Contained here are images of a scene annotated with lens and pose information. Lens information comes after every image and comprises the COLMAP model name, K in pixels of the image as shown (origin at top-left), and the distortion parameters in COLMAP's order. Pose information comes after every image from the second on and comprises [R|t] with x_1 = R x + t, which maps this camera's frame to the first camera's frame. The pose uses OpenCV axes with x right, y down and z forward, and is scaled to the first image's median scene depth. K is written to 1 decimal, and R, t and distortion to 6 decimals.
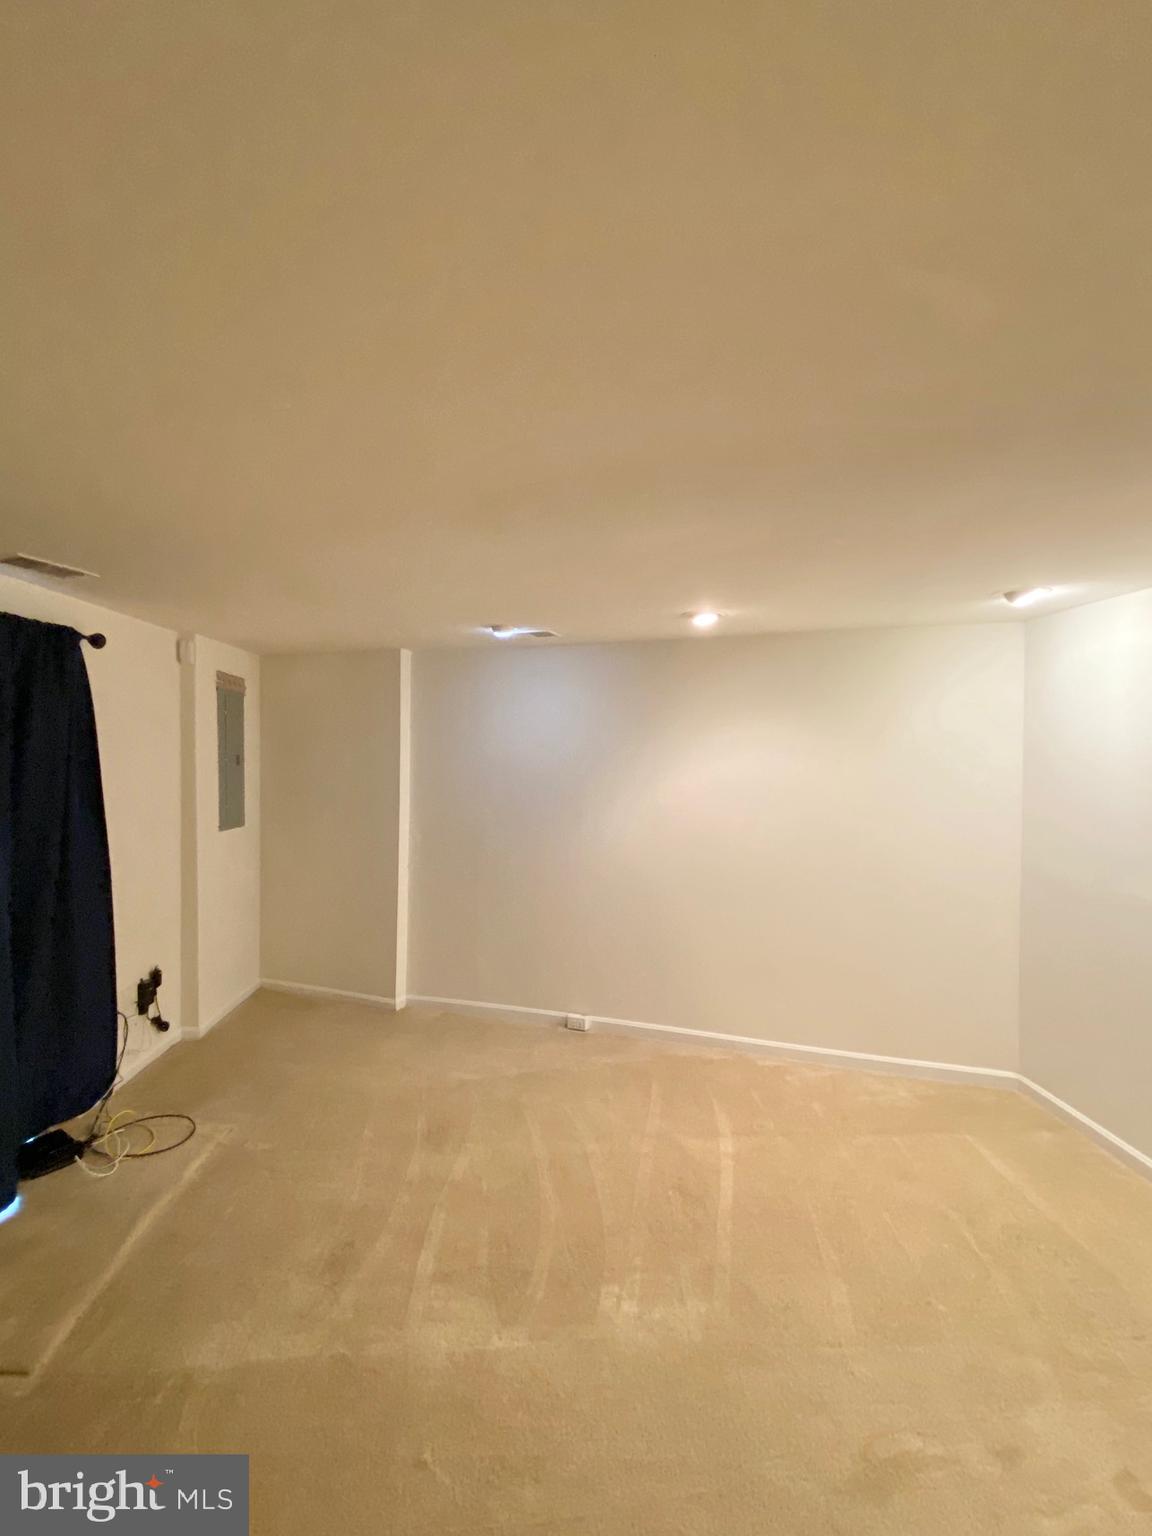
lens RADIAL K [[729.8, 0, 647.3], [0, 729.8, 781.2], [0, 0, 1]] dist [0.034821, -0.038665]
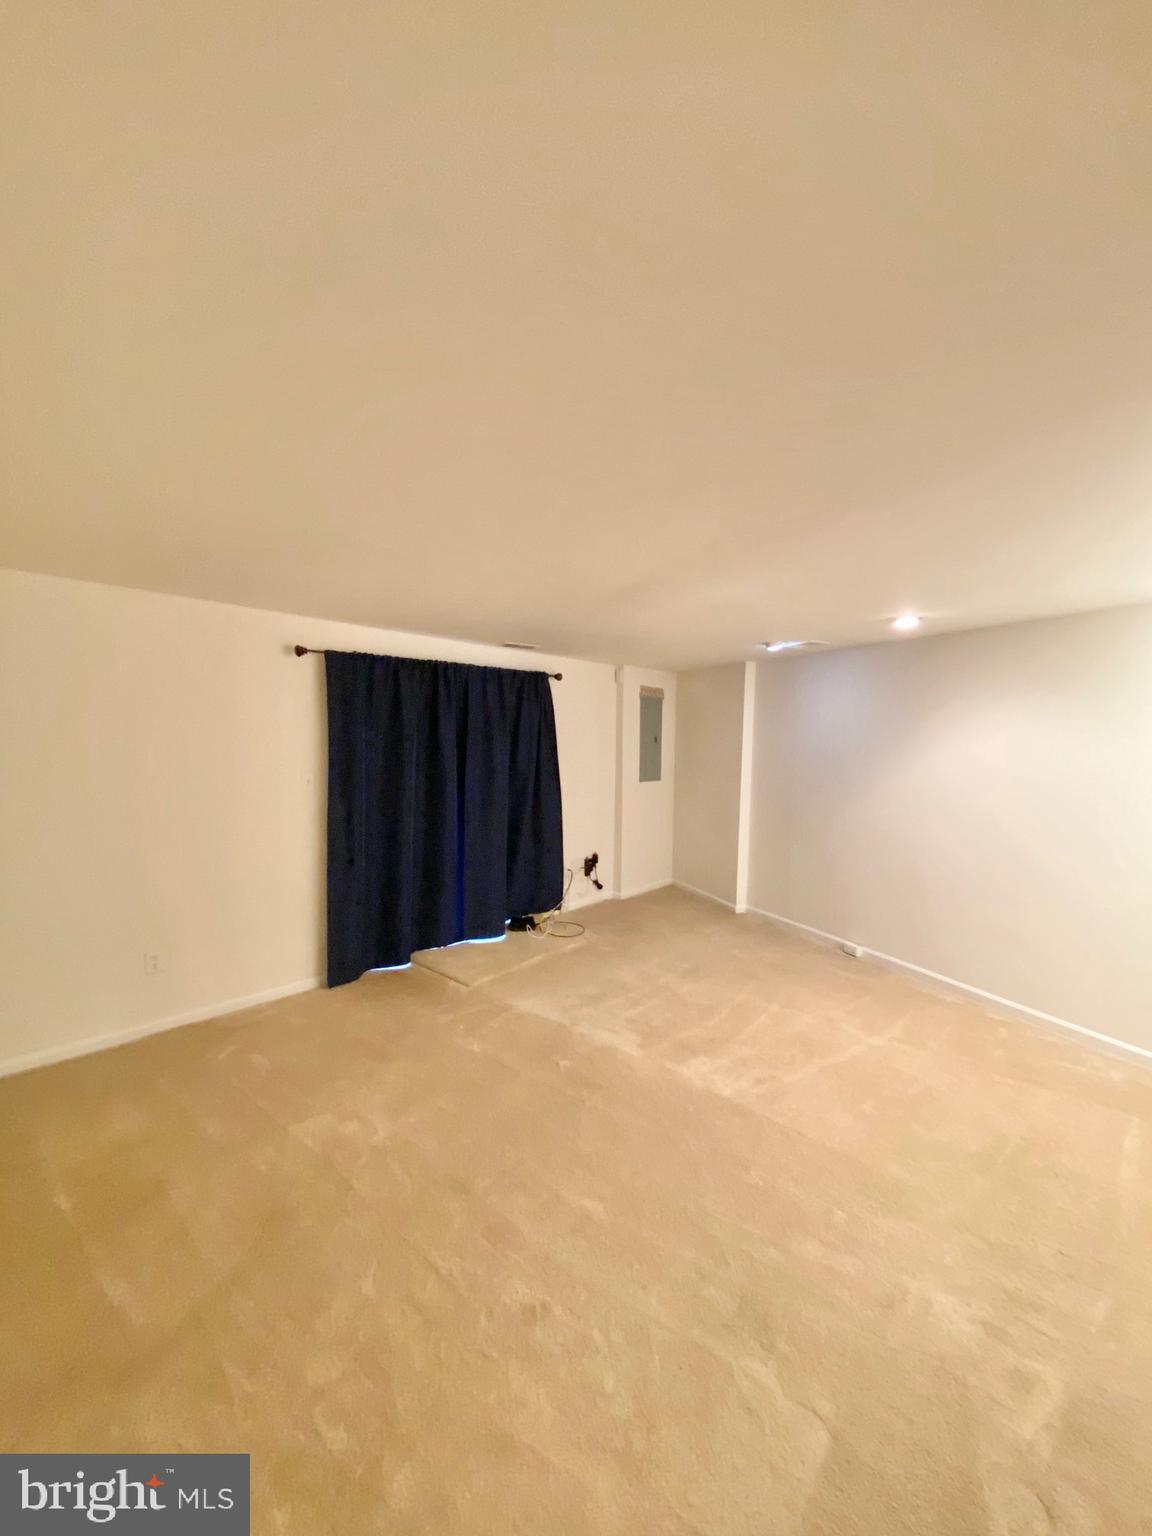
lens RADIAL K [[619.0, 0, 583.0], [0, 619.0, 768.8], [0, 0, 1]] dist [0.026315, -0.024170]
pose [[0.695129, 0.038030, -0.717878, 0.390939], [-0.031164, 0.999255, 0.022759, 0.012678], [0.718209, 0.006552, 0.695796, -0.084652]]
